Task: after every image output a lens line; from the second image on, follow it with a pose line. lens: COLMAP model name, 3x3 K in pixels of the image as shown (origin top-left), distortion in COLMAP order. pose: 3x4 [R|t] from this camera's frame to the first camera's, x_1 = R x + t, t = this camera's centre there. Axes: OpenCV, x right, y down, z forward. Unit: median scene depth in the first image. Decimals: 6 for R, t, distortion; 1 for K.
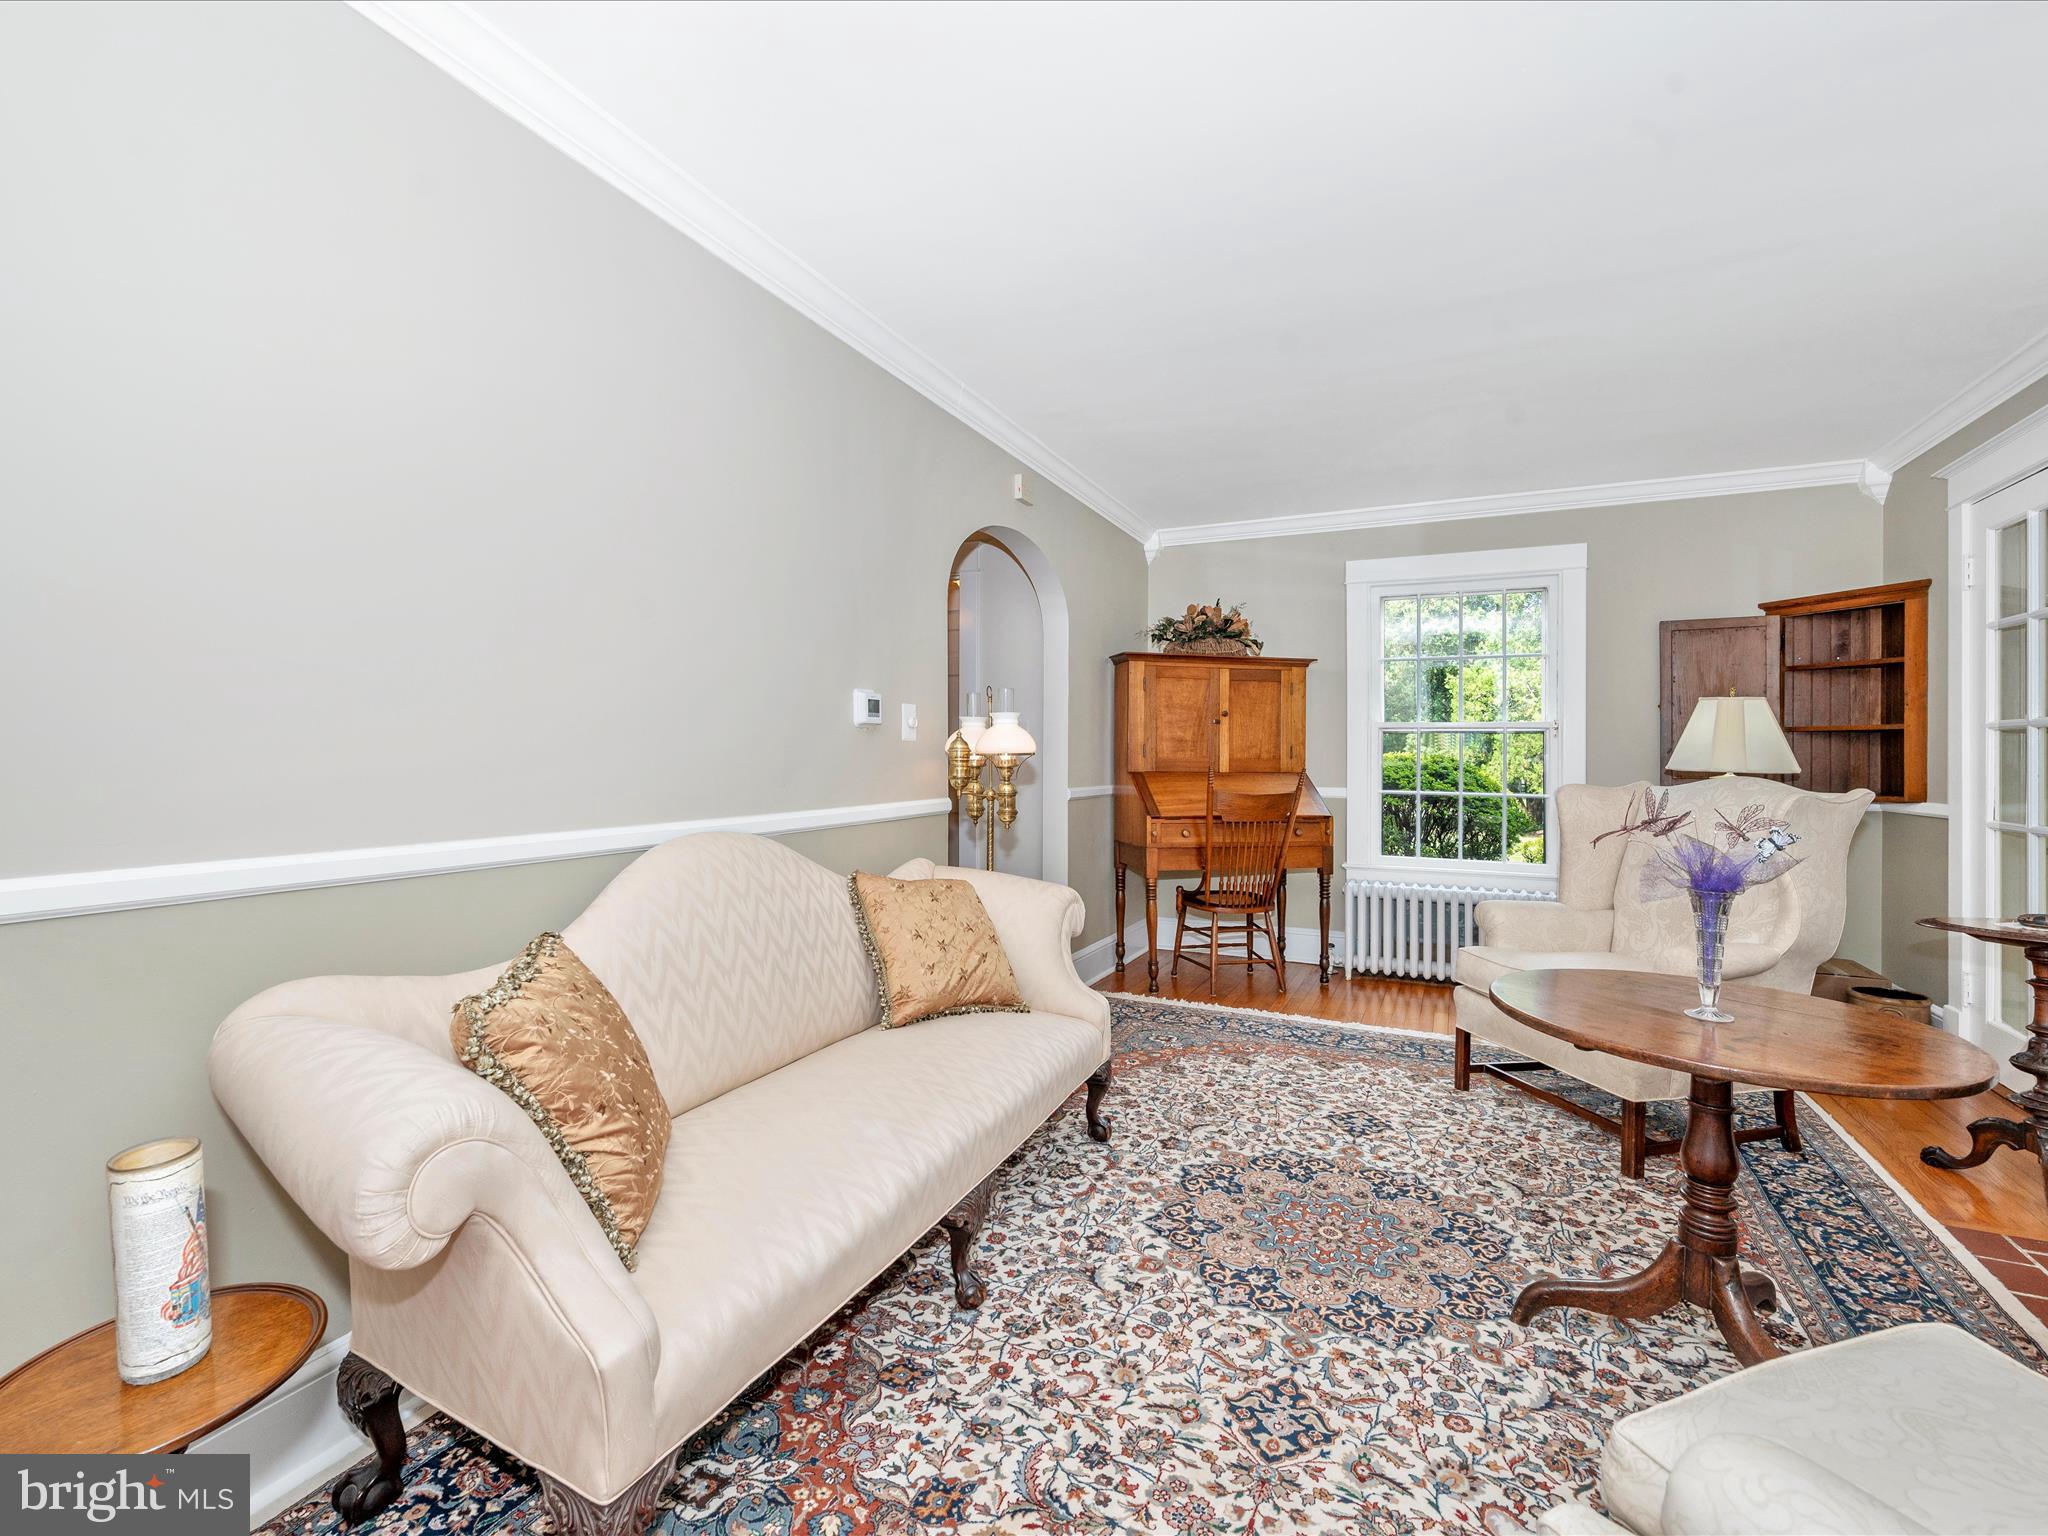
lens RADIAL K [[958.3, 0, 1027.4], [0, 958.3, 769.8], [0, 0, 1]] dist [0.002107, -0.000214]
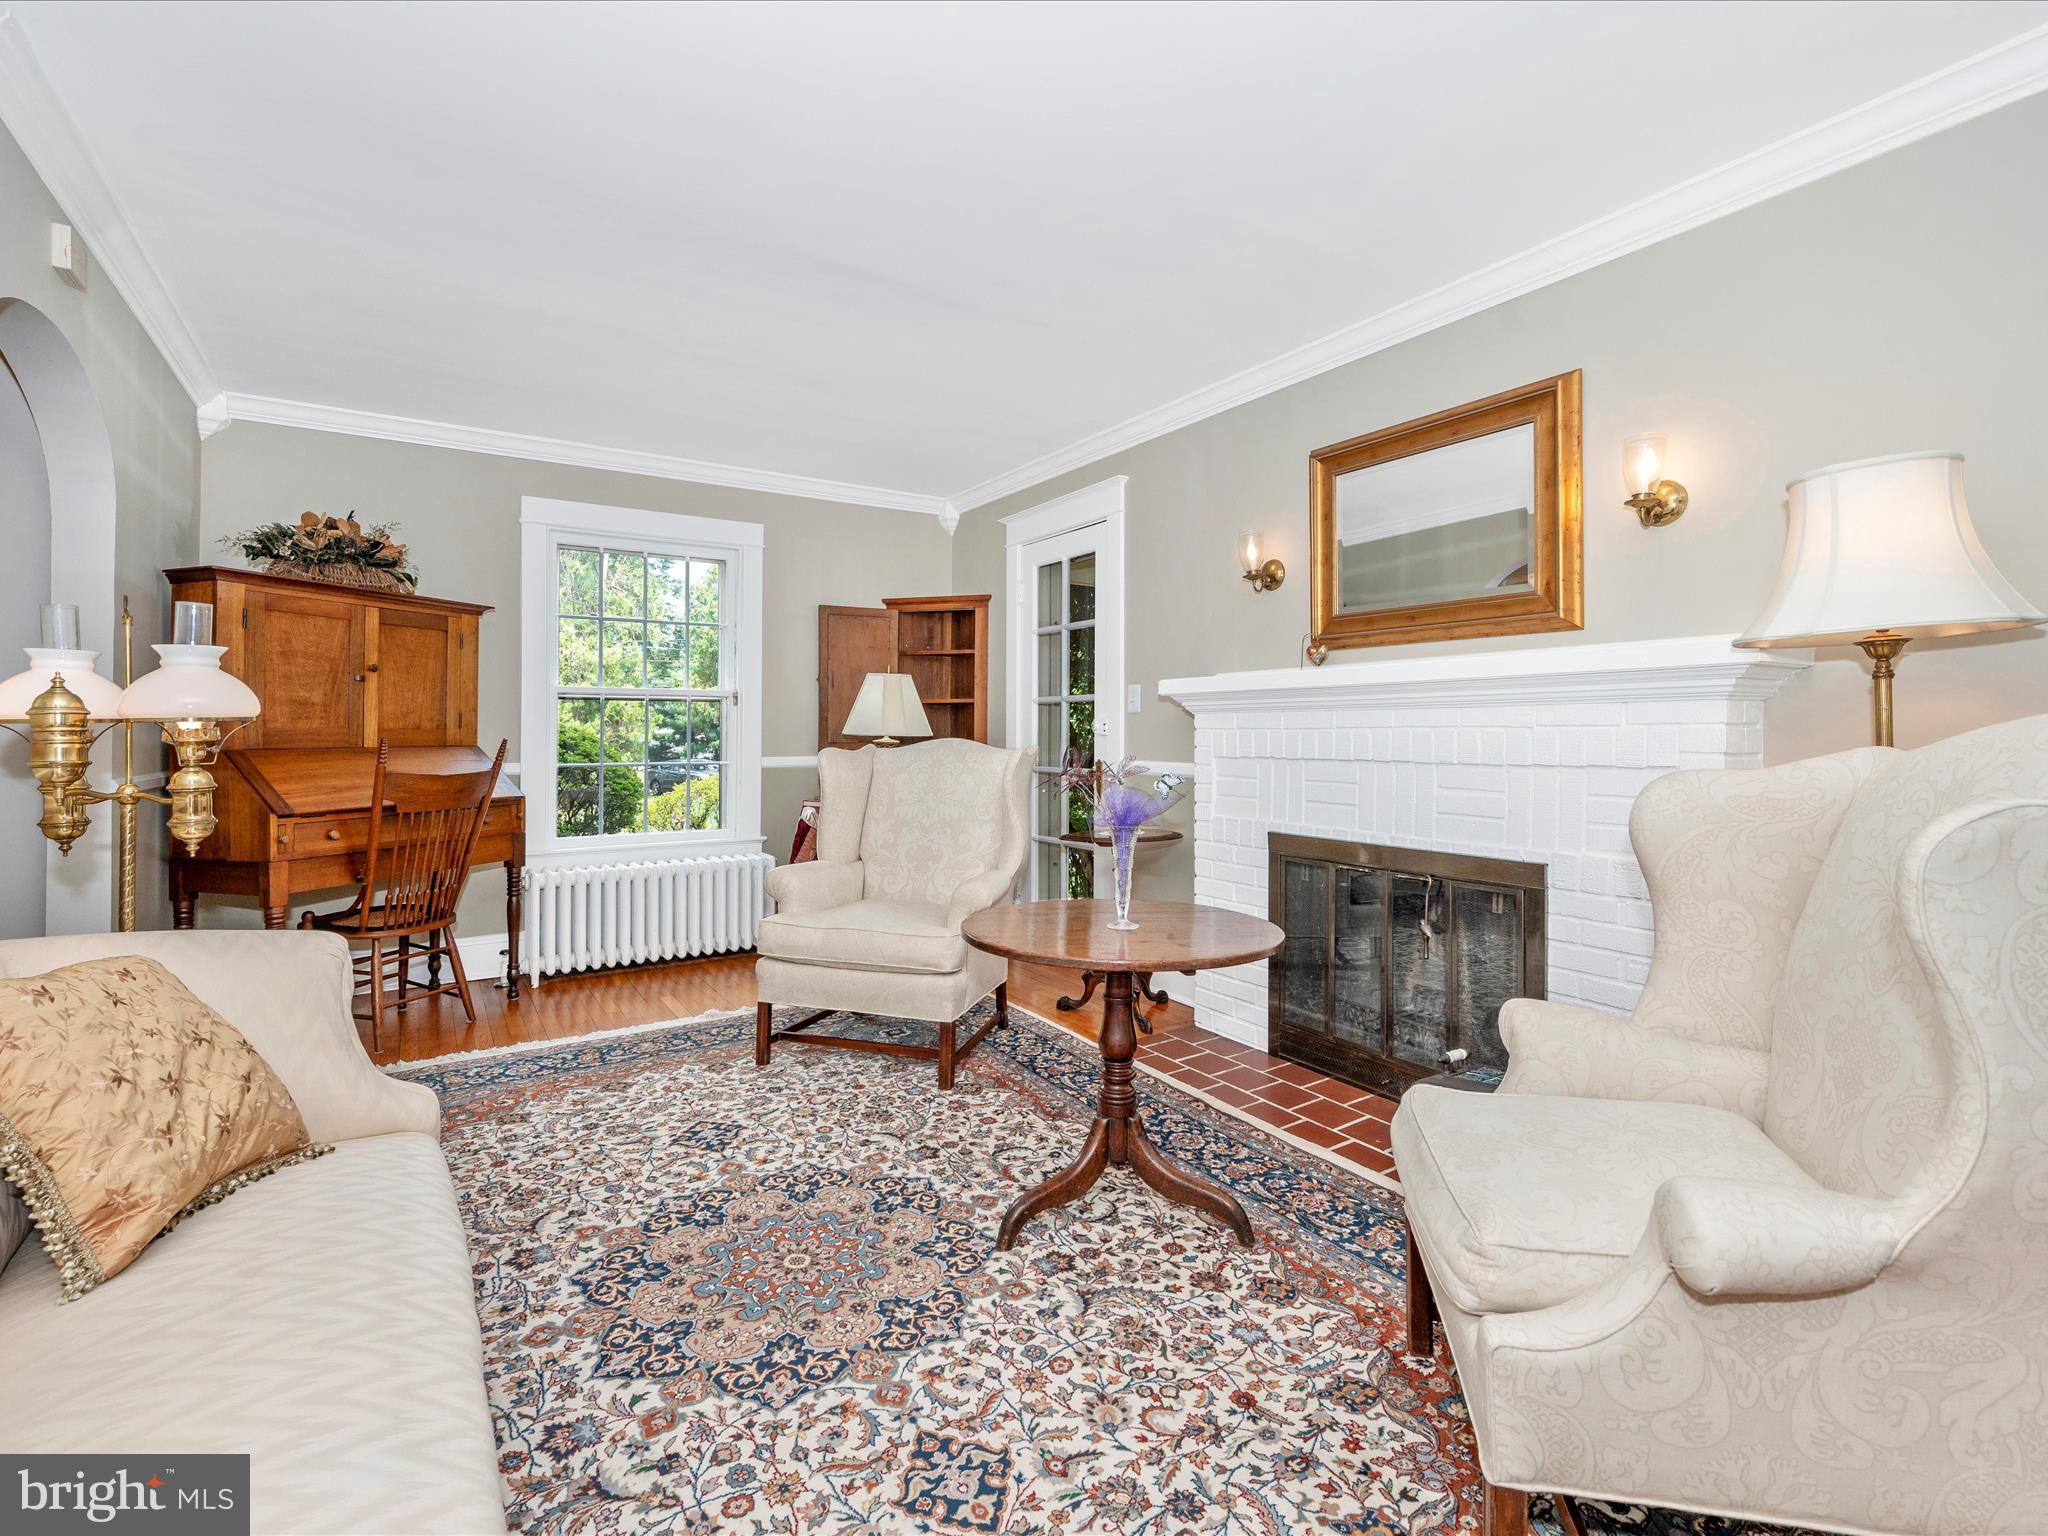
lens RADIAL K [[958.3, 0, 1001.5], [0, 958.3, 737.2], [0, 0, 1]] dist [0.002107, -0.000214]
pose [[0.511932, -0.014254, 0.858908, -0.278504], [0.019866, 0.999791, 0.004751, 0.001222], [-0.858796, 0.014631, 0.512108, 0.314875]]
